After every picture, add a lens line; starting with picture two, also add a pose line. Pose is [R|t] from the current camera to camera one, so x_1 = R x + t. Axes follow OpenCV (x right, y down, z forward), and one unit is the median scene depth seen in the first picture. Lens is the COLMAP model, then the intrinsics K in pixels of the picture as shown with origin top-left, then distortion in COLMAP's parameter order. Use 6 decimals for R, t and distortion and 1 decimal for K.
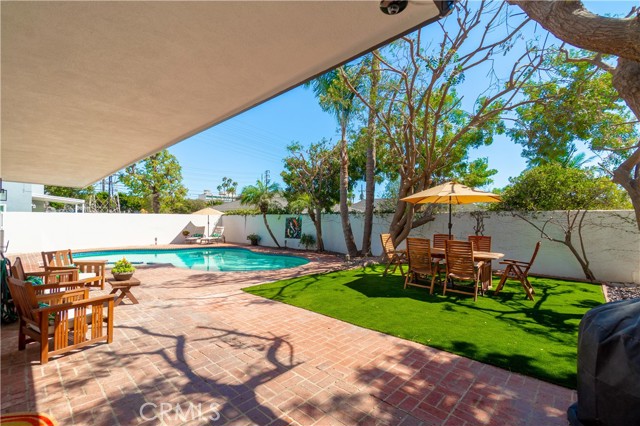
lens RADIAL K [[281.0, 0, 316.3], [0, 281.0, 217.3], [0, 0, 1]] dist [-0.000858, -0.000258]
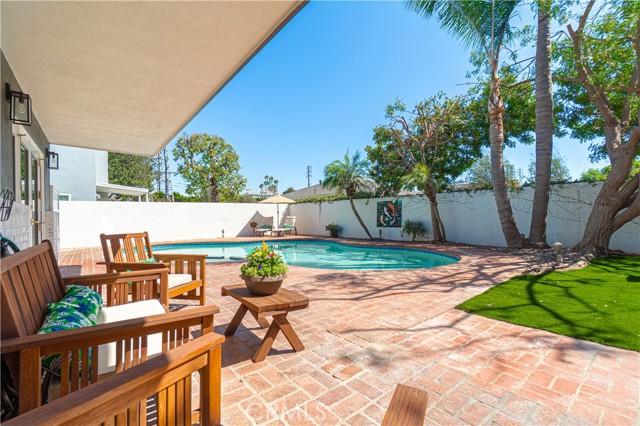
lens RADIAL K [[281.0, 0, 316.3], [0, 281.0, 217.3], [0, 0, 1]] dist [-0.000858, -0.000258]
pose [[0.990305, -0.020628, -0.137367, -0.175829], [0.022547, 0.999669, 0.012426, 0.032410], [0.137065, -0.015403, 0.990442, 0.185975]]
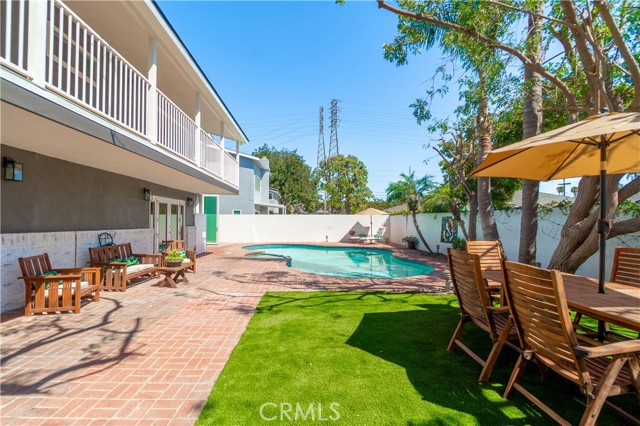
lens RADIAL K [[276.7, 0, 316.6], [0, 276.7, 217.7], [0, 0, 1]] dist [0.000366, -0.000002]
pose [[0.721320, -0.007562, -0.692560, 0.186439], [0.004453, 0.999970, -0.006280, 0.007279], [0.692587, 0.001446, 0.721333, 0.186426]]
